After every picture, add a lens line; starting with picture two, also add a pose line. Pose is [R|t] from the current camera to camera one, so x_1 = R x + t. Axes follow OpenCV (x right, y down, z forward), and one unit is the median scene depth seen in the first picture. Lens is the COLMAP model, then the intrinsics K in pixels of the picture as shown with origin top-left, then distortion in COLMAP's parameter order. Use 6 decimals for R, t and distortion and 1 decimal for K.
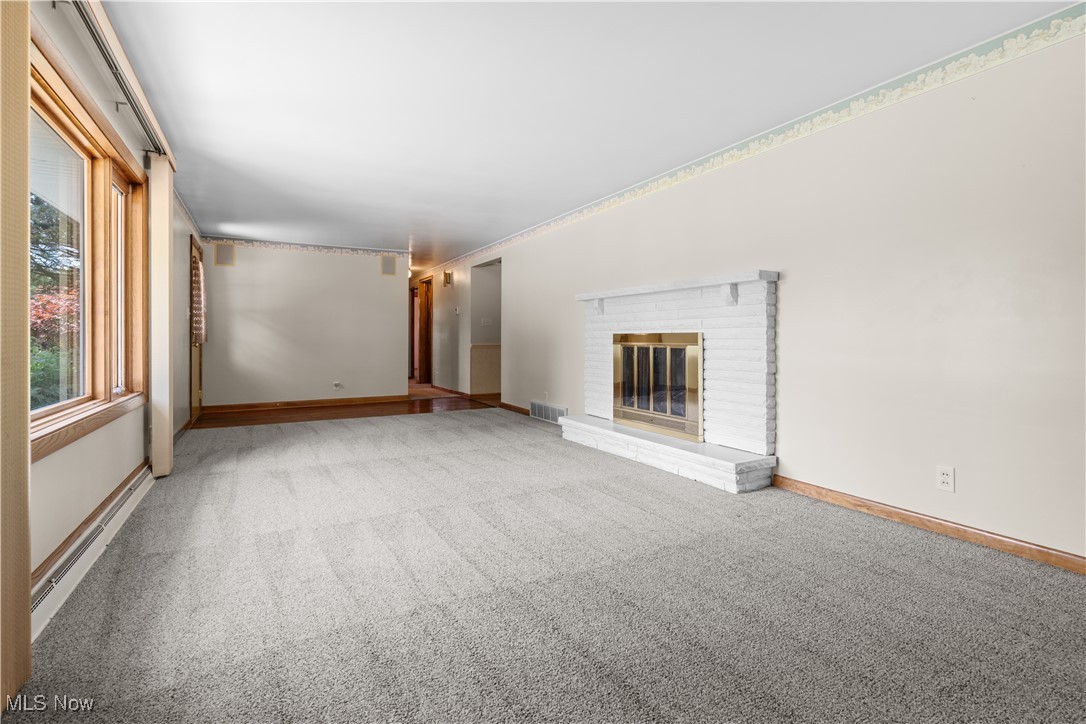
lens RADIAL K [[509.6, 0, 539.0], [0, 509.6, 341.4], [0, 0, 1]] dist [-0.000487, 0.000912]
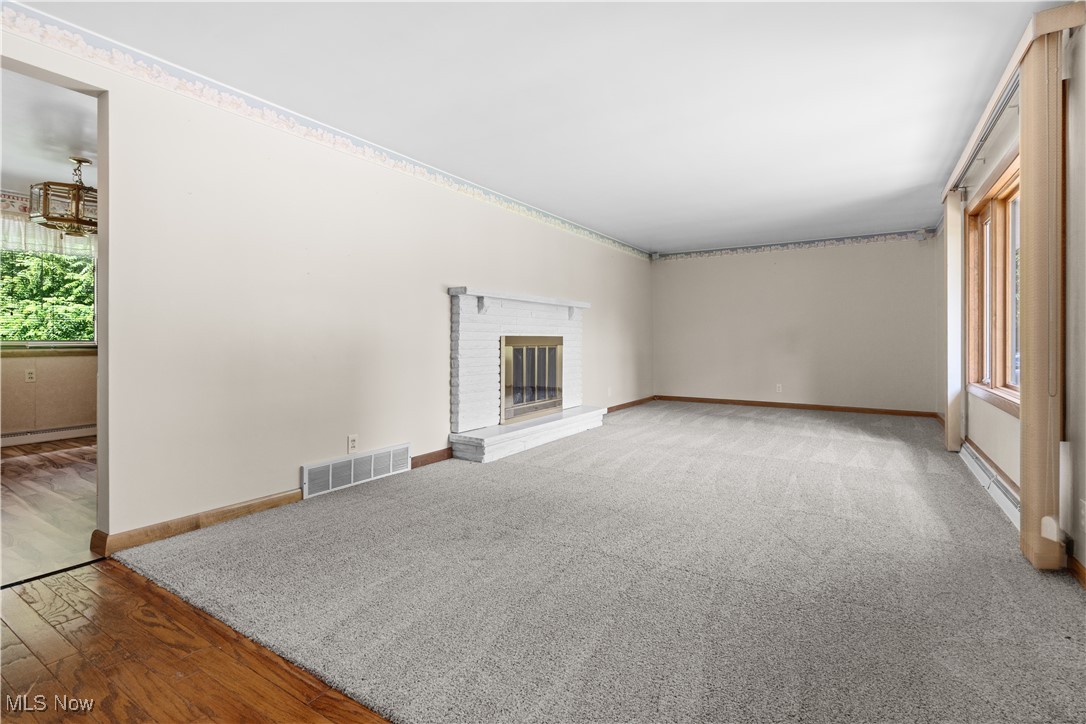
lens RADIAL K [[509.6, 0, 539.0], [0, 509.6, 341.4], [0, 0, 1]] dist [-0.000487, 0.000912]
pose [[-0.476399, -0.003540, 0.879222, -0.792875], [0.002636, 0.999982, 0.005455, -0.009664], [-0.879225, 0.004916, -0.476381, 1.472955]]
